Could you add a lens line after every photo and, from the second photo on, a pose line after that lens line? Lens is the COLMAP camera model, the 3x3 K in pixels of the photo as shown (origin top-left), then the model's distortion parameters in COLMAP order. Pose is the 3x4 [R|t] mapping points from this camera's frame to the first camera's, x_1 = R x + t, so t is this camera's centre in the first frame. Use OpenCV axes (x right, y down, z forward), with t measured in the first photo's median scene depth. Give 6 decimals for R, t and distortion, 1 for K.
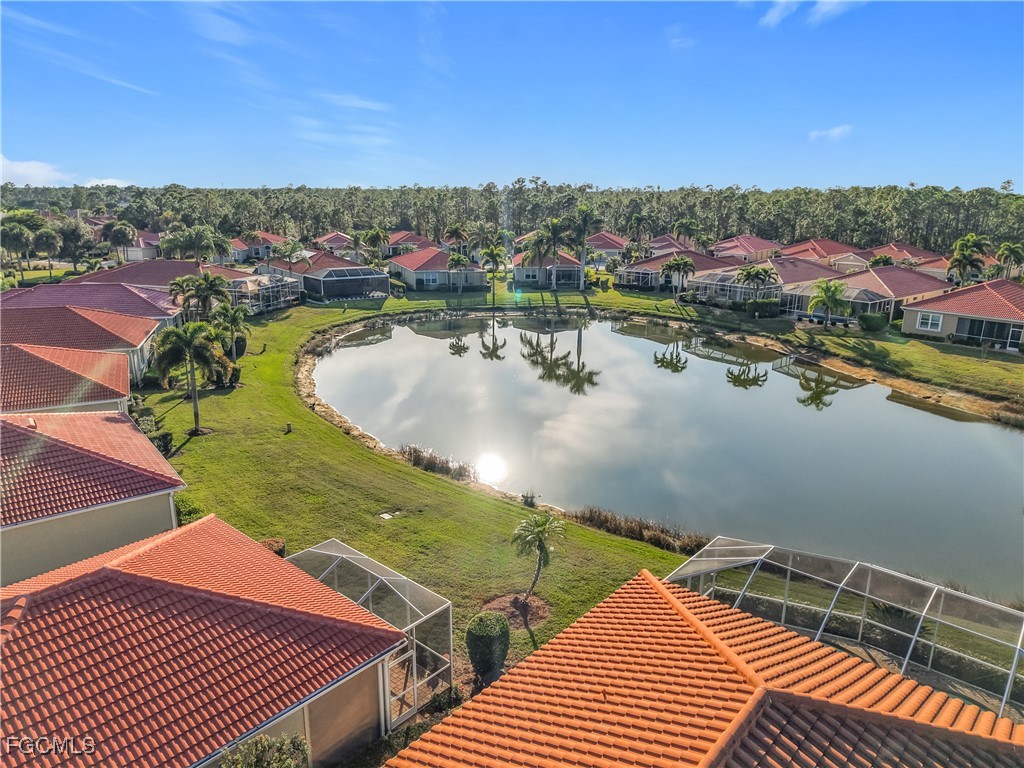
lens RADIAL K [[687.7, 0, 507.6], [0, 687.7, 382.7], [0, 0, 1]] dist [0.003662, -0.005001]
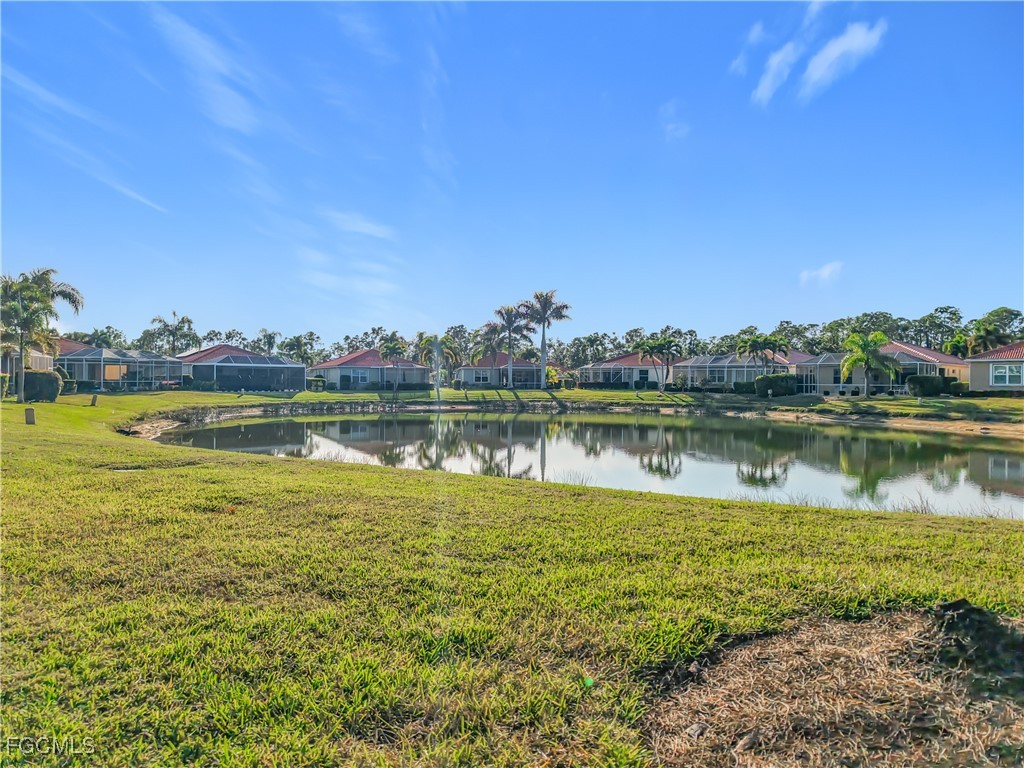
lens RADIAL K [[687.7, 0, 507.6], [0, 687.7, 382.7], [0, 0, 1]] dist [0.003662, -0.005001]
pose [[0.995977, -0.004407, 0.089500, -0.010720], [0.026941, 0.967307, -0.252174, 0.071688], [-0.085462, 0.253571, 0.963534, 0.218802]]
